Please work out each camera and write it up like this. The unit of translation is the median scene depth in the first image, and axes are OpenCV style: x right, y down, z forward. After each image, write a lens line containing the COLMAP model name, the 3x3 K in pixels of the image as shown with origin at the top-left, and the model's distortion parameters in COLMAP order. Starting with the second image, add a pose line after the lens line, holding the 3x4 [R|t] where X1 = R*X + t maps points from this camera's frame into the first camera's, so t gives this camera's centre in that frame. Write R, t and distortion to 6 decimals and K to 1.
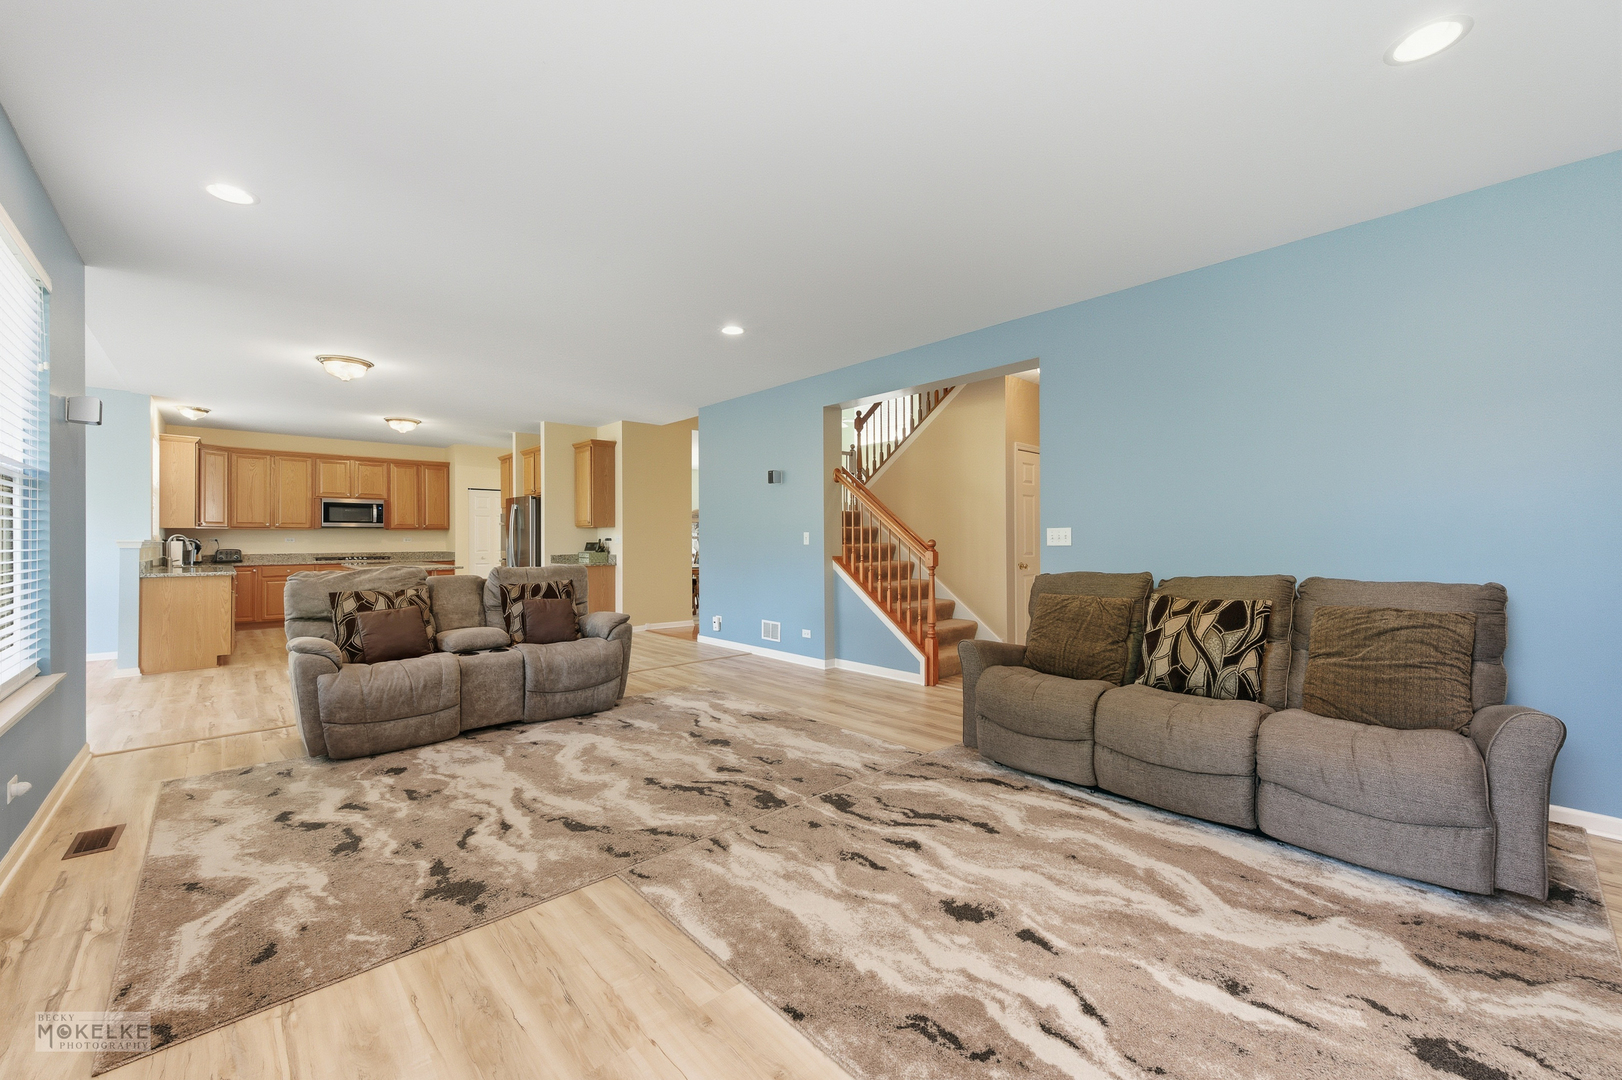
lens RADIAL K [[632.6, 0, 815.3], [0, 632.6, 537.0], [0, 0, 1]] dist [0.002126, 0.000197]
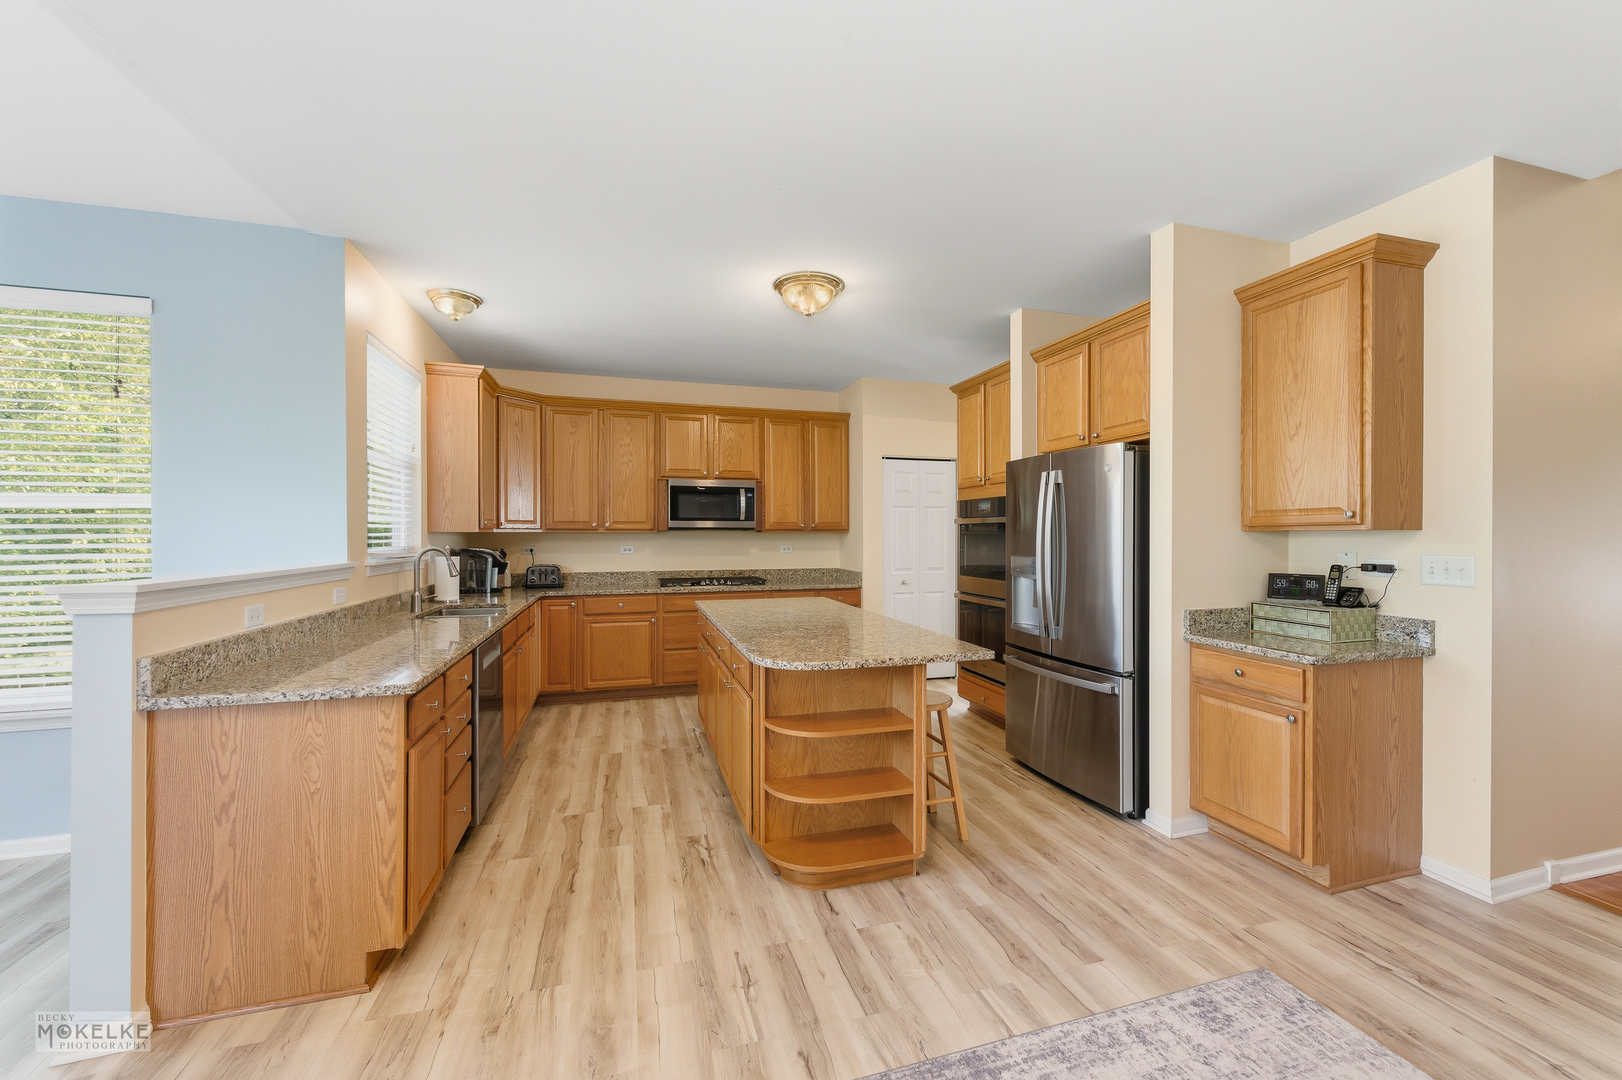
lens RADIAL K [[632.6, 0, 811.4], [0, 632.6, 534.5], [0, 0, 1]] dist [0.002126, 0.000197]
pose [[0.893833, 0.002457, -0.448394, -0.398329], [-0.000714, 0.999992, 0.004057, -0.012901], [0.448400, -0.003306, 0.893827, 0.537110]]
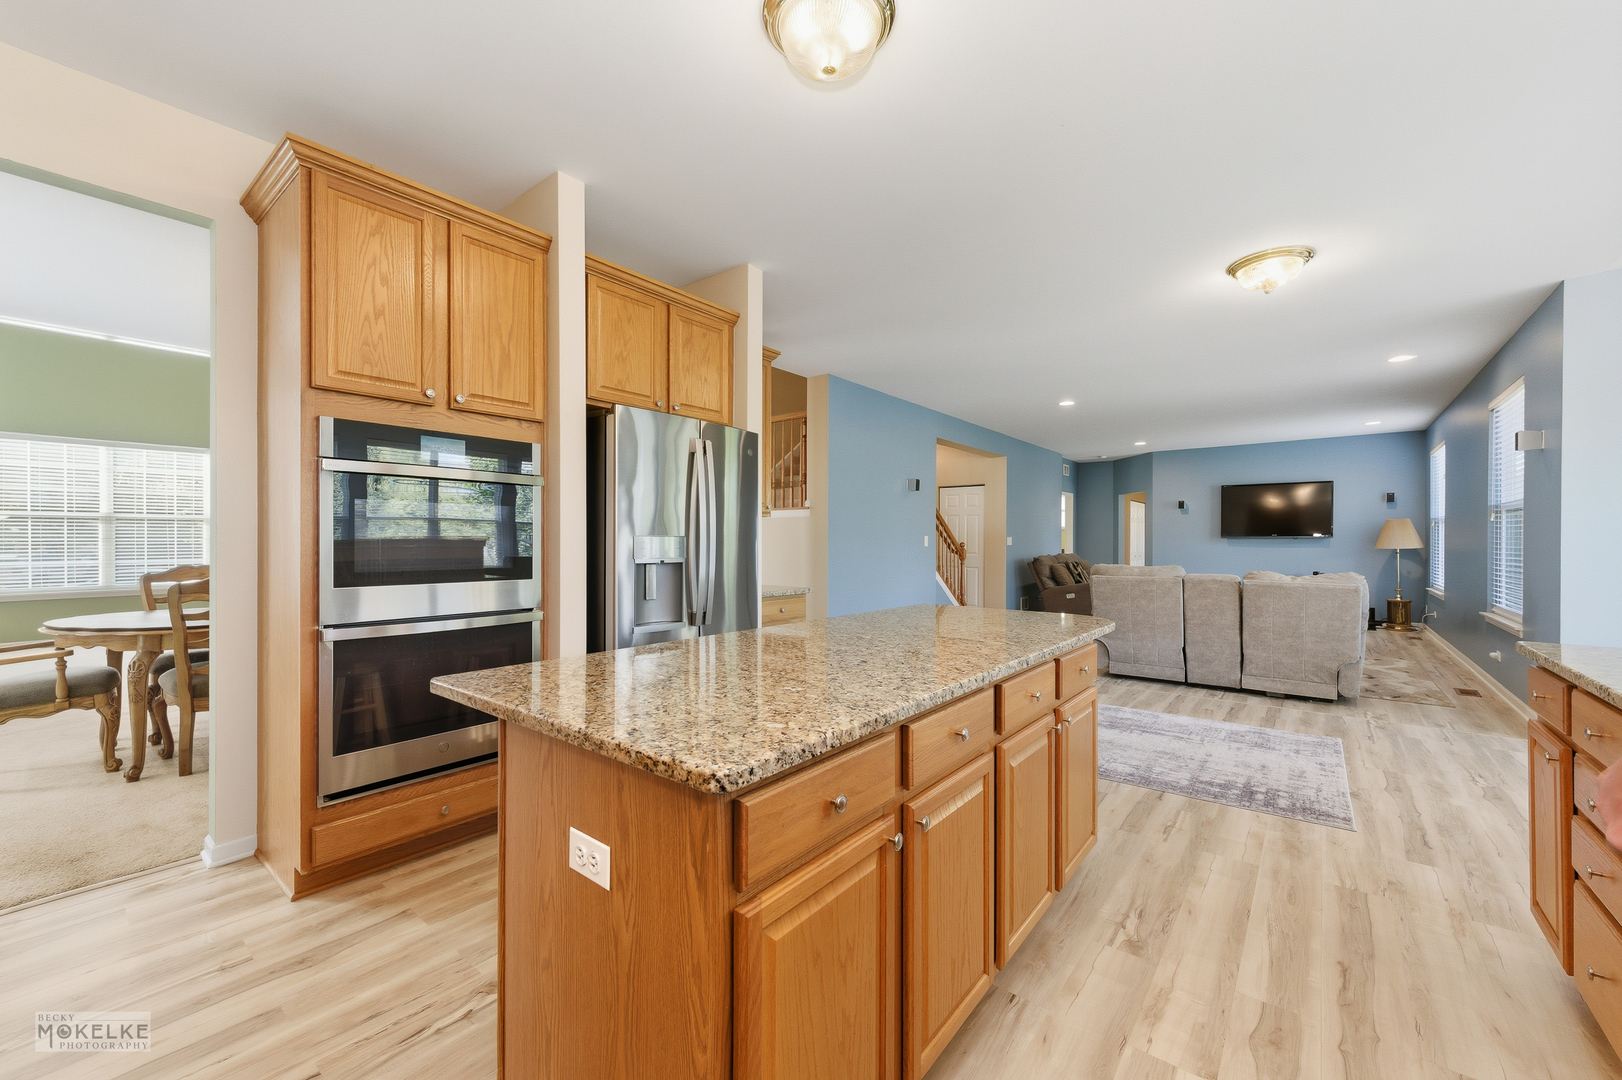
lens RADIAL K [[632.6, 0, 817.1], [0, 632.6, 540.9], [0, 0, 1]] dist [0.002126, 0.000197]
pose [[-0.145559, -0.001866, 0.989348, -0.770690], [-0.001776, 0.999997, 0.001625, 0.003632], [-0.989348, -0.001521, -0.145562, 0.912390]]
